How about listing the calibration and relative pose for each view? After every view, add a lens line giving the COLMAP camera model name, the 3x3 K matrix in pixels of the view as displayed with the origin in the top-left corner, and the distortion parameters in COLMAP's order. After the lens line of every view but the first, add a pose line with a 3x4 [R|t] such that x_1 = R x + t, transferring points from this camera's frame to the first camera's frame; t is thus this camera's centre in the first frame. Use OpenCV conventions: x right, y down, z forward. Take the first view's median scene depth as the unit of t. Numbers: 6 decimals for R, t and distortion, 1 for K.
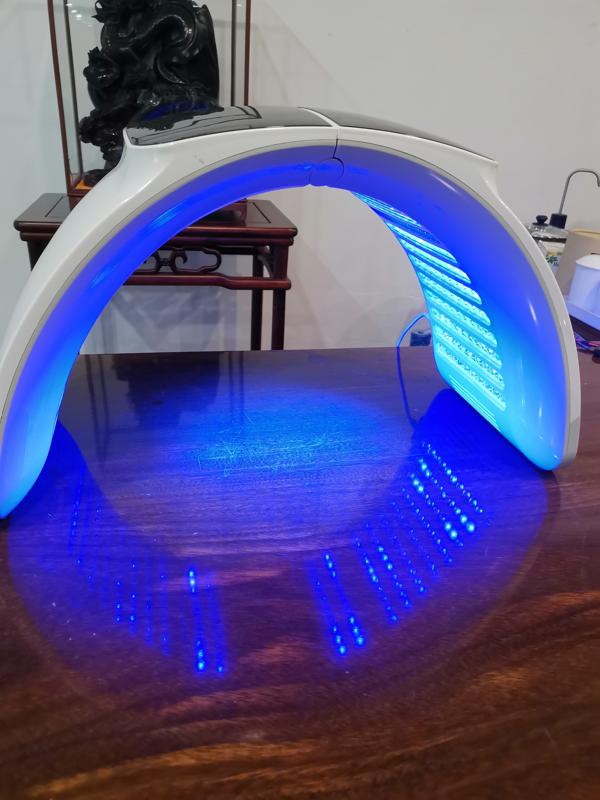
lens RADIAL K [[594.6, 0, 300.0], [0, 594.6, 400.0], [0, 0, 1]] dist [0.009868, 0.002067]
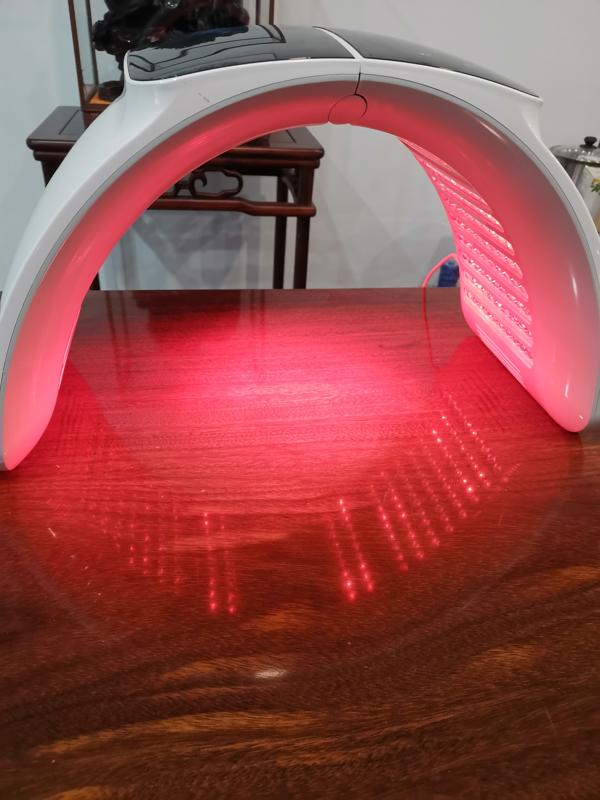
lens RADIAL K [[597.8, 0, 300.0], [0, 597.8, 400.0], [0, 0, 1]] dist [0.004495, 0.005610]
pose [[0.998805, 0.029643, -0.038860, 0.018775], [-0.024401, 0.991342, 0.129020, -0.057513], [0.042348, -0.127918, 0.990880, 0.045254]]
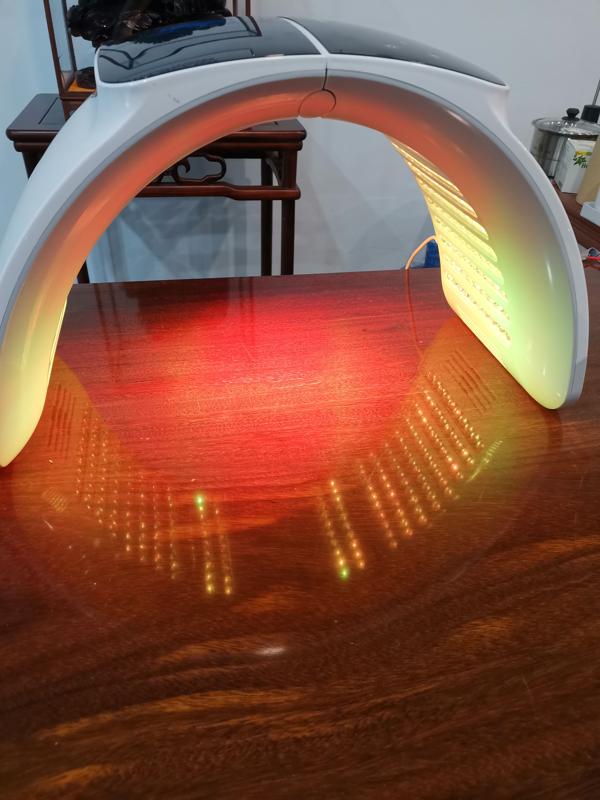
lens RADIAL K [[593.4, 0, 300.0], [0, 593.4, 400.0], [0, 0, 1]] dist [0.012688, -0.000345]
pose [[0.999530, -0.004207, -0.030352, 0.039087], [0.009104, 0.986577, 0.163040, -0.075871], [0.029258, -0.163240, 0.986152, 0.026699]]
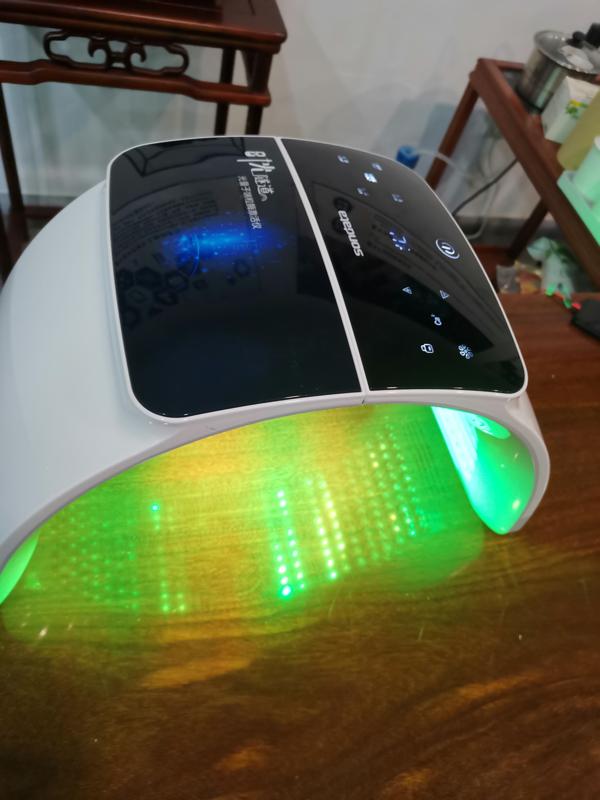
lens RADIAL K [[605.8, 0, 300.0], [0, 605.8, 400.0], [0, 0, 1]] dist [0.004551, -0.000820]
pose [[0.988547, 0.093665, 0.118330, -0.117458], [-0.137421, 0.882758, 0.449280, -0.689843], [-0.062375, -0.460396, 0.885520, 0.156658]]
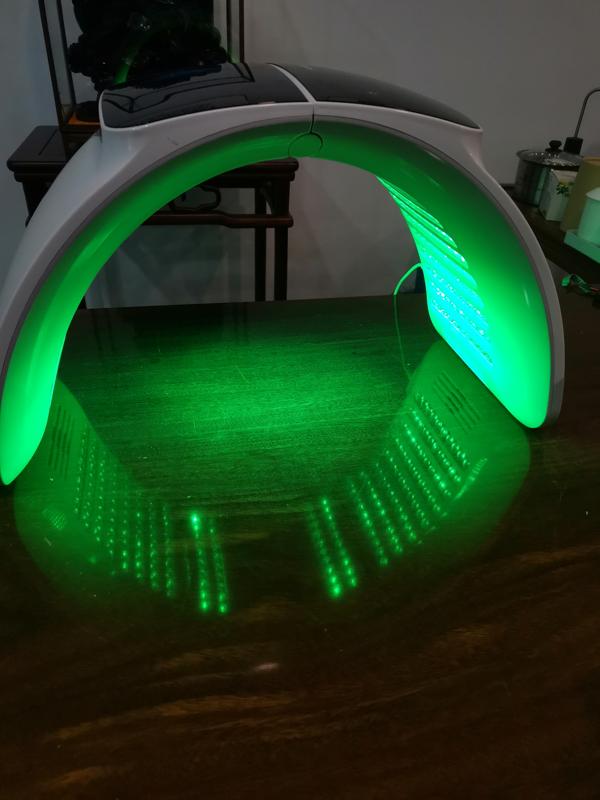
lens RADIAL K [[593.3, 0, 300.0], [0, 593.3, 400.0], [0, 0, 1]] dist [0.015246, 0.001878]
pose [[0.999753, -0.008807, -0.020425, 0.045715], [0.011269, 0.992248, 0.123761, -0.076518], [0.019177, -0.123961, 0.992102, -0.024996]]
